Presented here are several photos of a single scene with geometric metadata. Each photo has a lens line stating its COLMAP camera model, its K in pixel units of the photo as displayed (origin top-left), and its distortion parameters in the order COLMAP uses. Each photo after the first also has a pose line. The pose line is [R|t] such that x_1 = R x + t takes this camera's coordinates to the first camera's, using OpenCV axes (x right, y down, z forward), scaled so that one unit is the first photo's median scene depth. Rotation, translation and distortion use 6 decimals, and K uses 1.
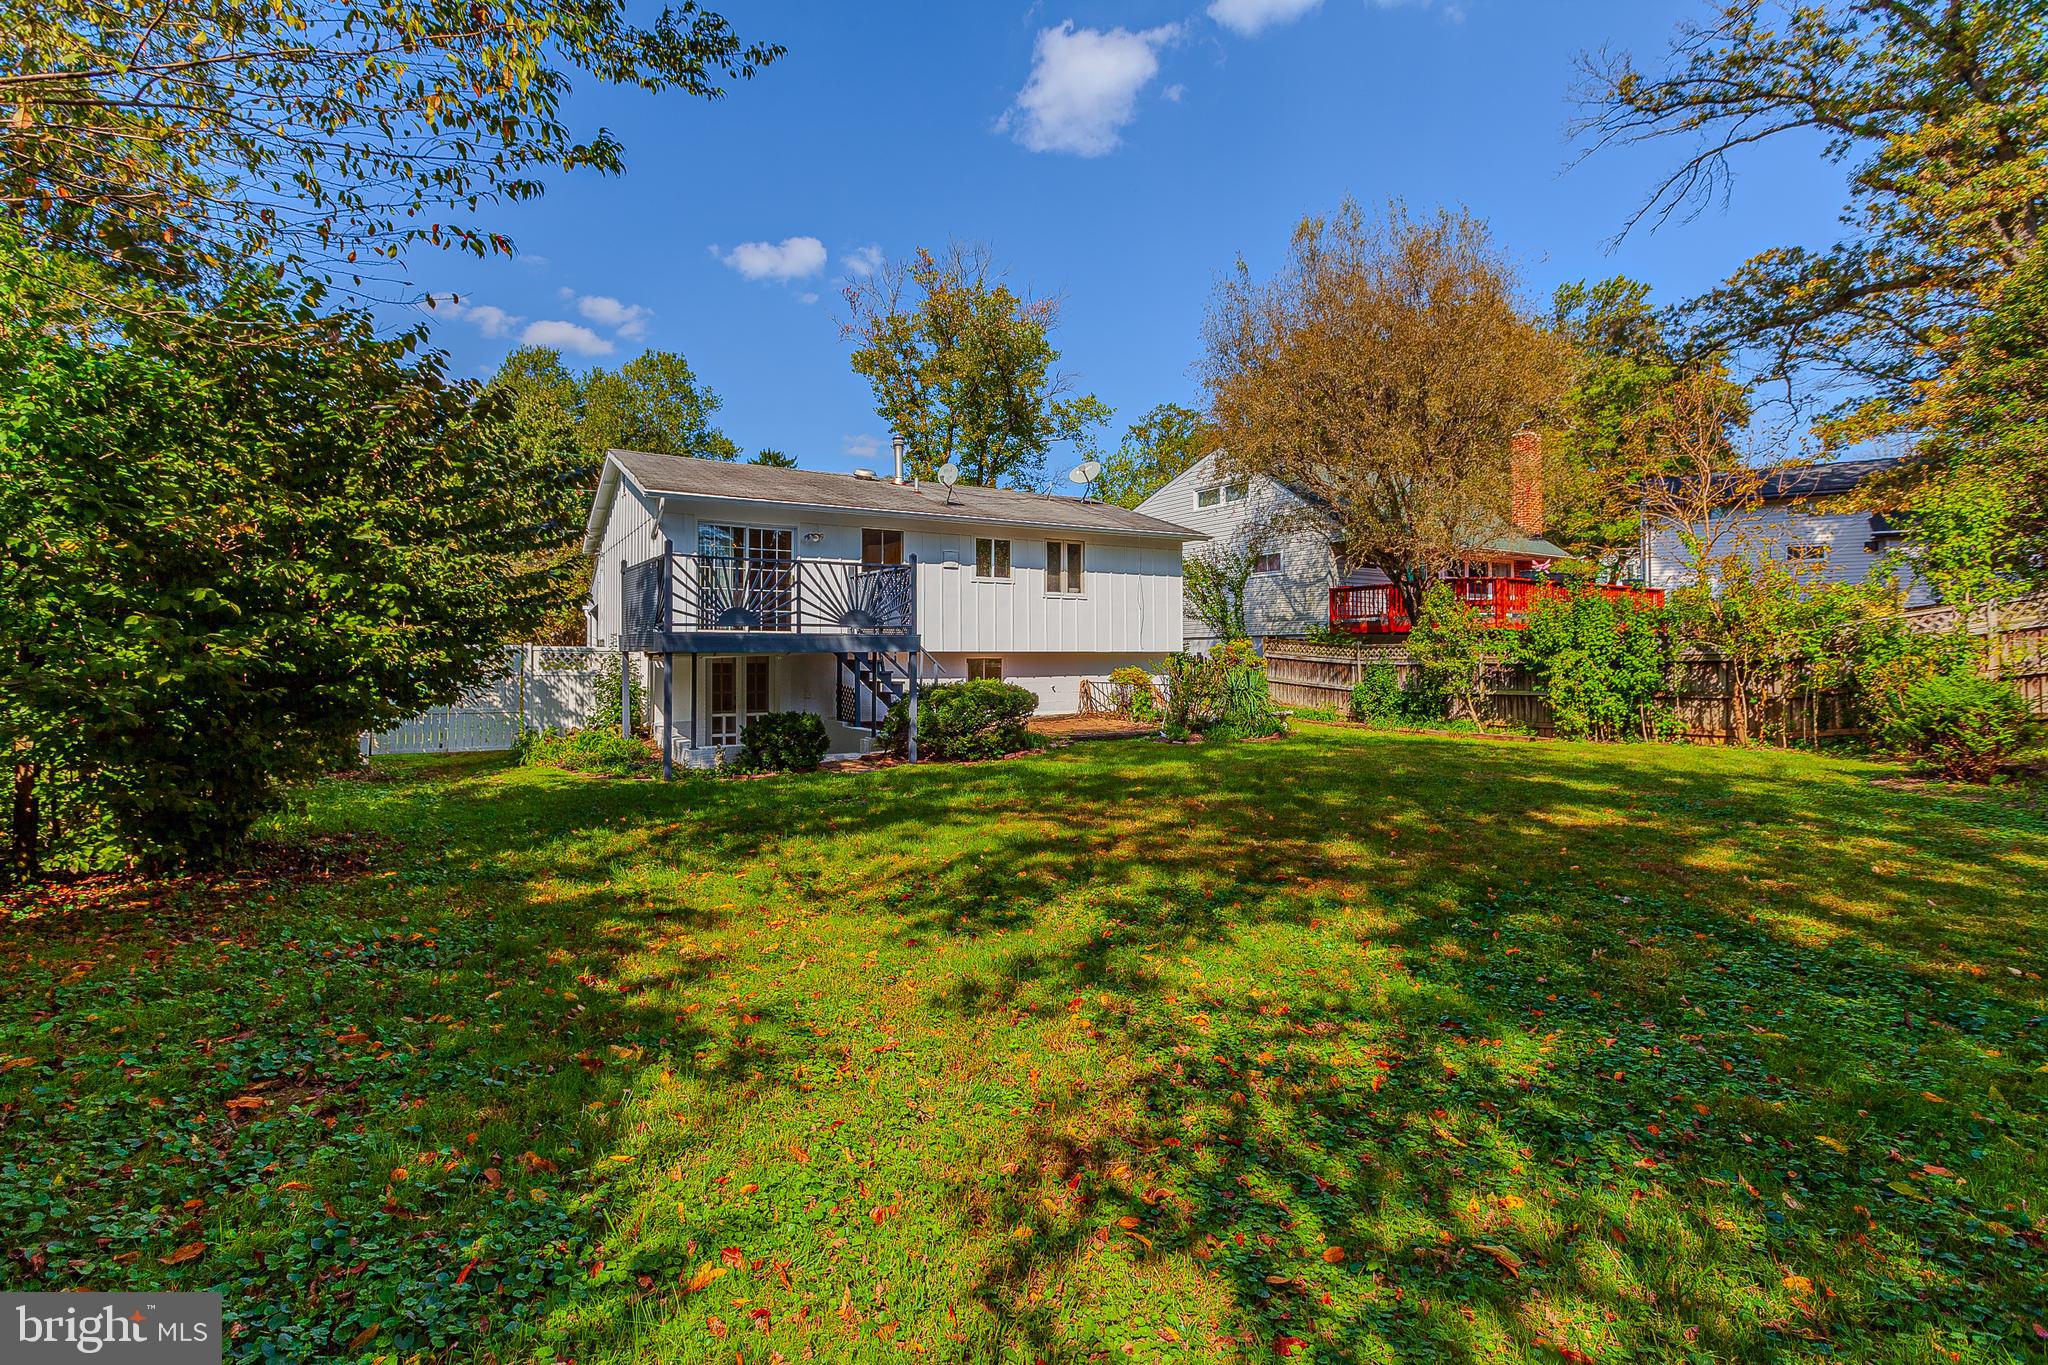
lens RADIAL K [[934.2, 0, 985.1], [0, 934.2, 651.8], [0, 0, 1]] dist [-0.000359, 0.000106]
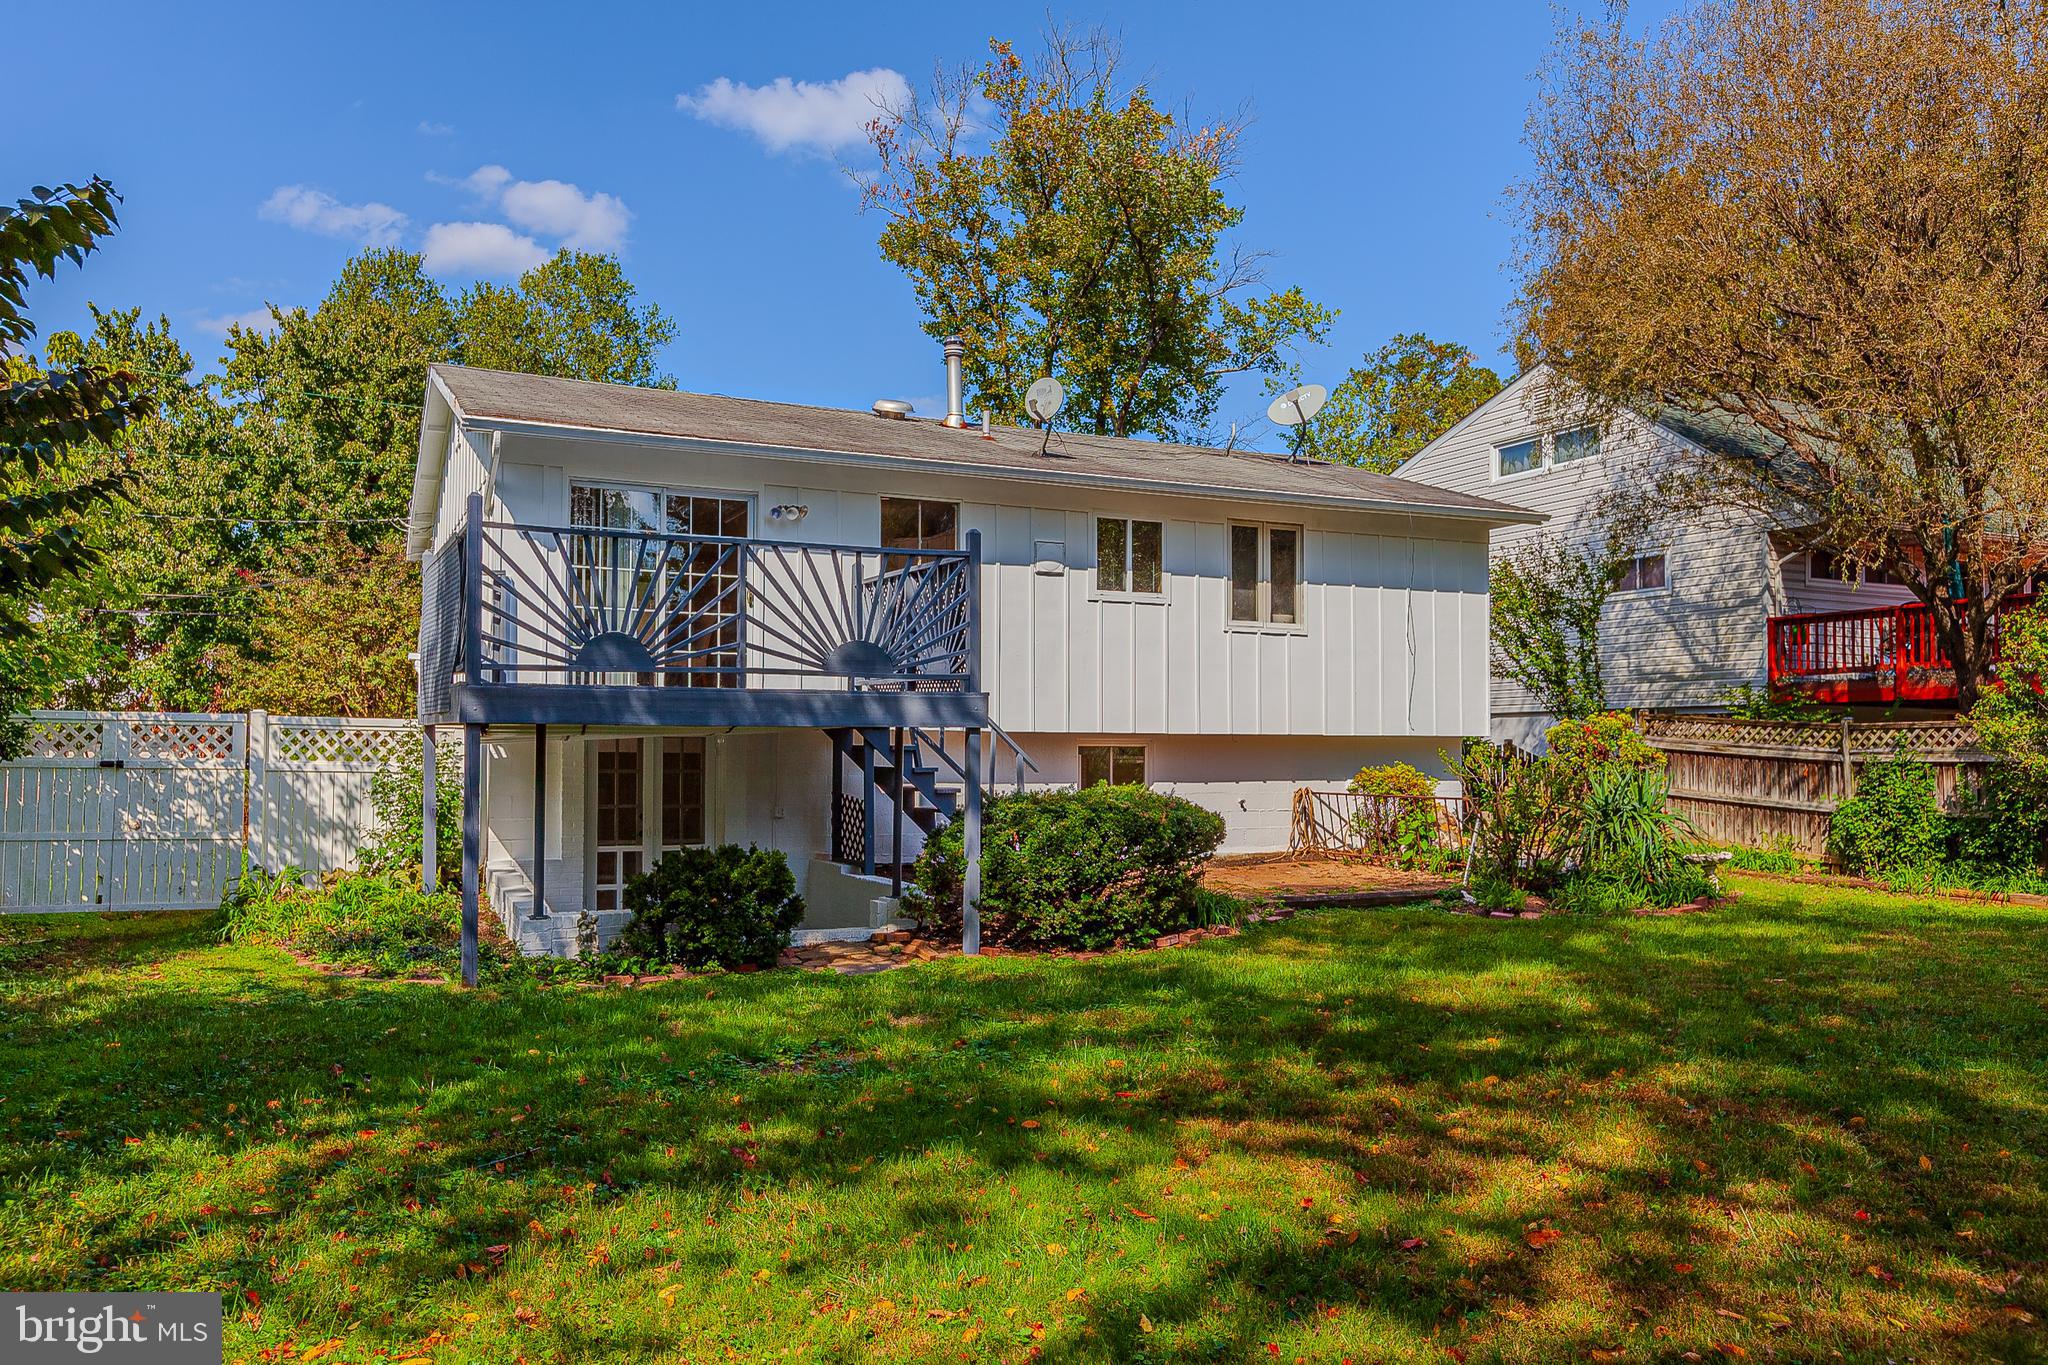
lens RADIAL K [[1498.9, 0, 953.2], [0, 1498.9, 686.3], [0, 0, 1]] dist [-0.031799, -0.000999]
pose [[0.995054, 0.001985, -0.099320, -0.005940], [-0.005752, 0.999274, -0.037657, 0.005602], [0.099173, 0.038043, 0.994343, 0.145678]]
